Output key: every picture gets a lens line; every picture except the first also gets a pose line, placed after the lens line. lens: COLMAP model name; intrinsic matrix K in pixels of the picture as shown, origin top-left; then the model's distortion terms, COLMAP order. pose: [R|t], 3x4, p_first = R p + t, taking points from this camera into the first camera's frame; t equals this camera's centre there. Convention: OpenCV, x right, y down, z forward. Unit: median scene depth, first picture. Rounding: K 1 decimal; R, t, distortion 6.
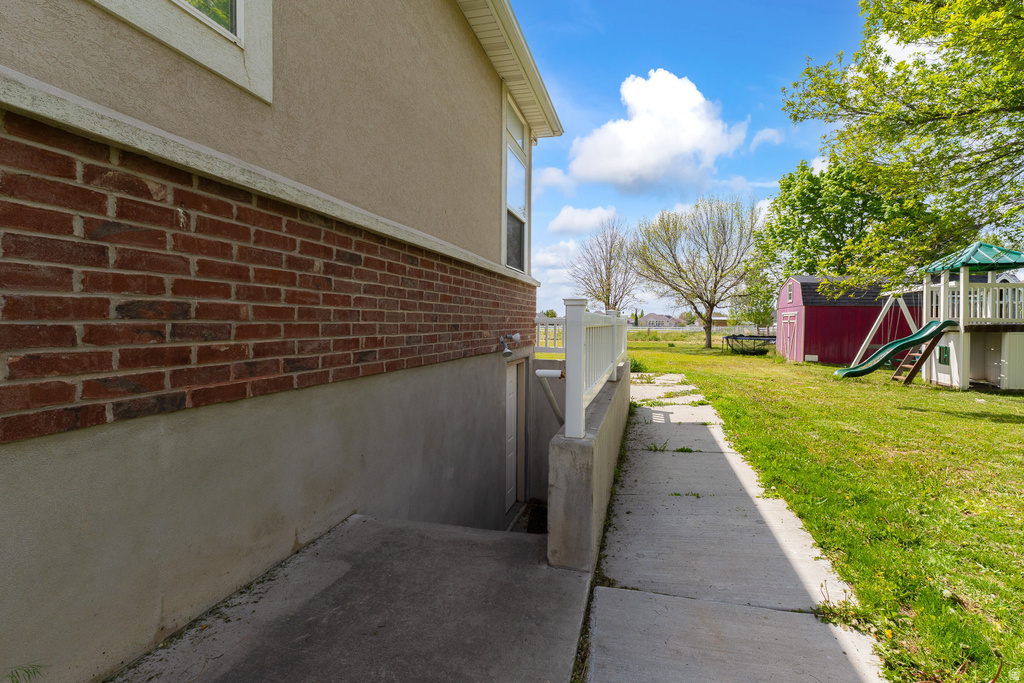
lens RADIAL K [[438.0, 0, 513.3], [0, 438.0, 334.7], [0, 0, 1]] dist [0.004708, 0.000342]
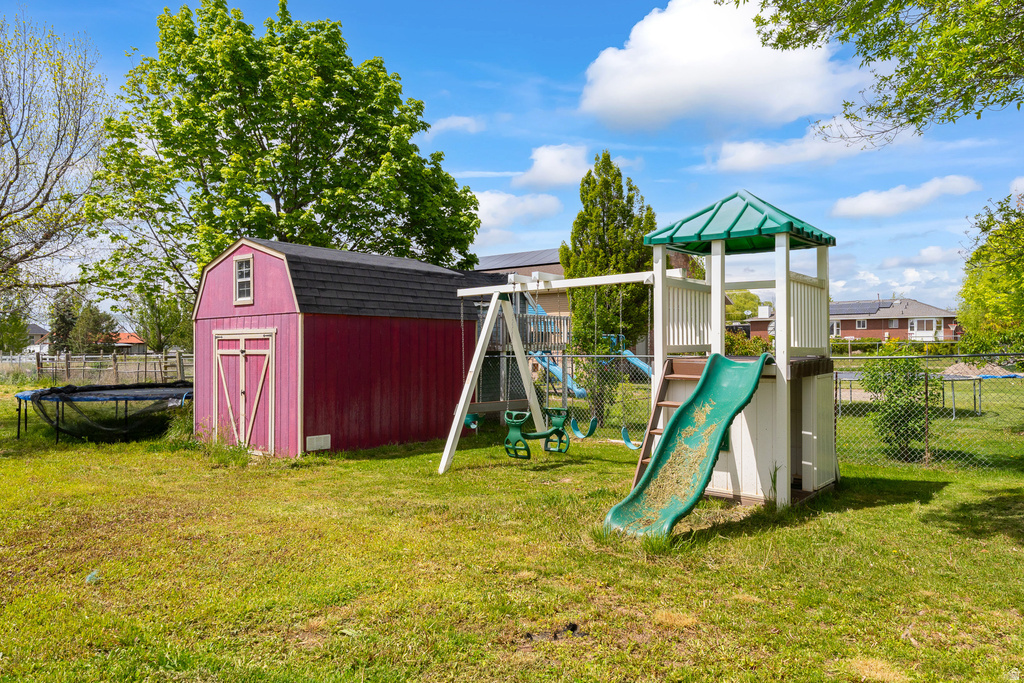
lens RADIAL K [[698.1, 0, 513.5], [0, 698.1, 338.4], [0, 0, 1]] dist [-0.004559, -0.000626]
pose [[0.377501, 0.004458, 0.925998, 0.150734], [0.029473, 0.999424, -0.016827, -0.026475], [-0.925540, 0.033644, 0.377152, 0.586297]]
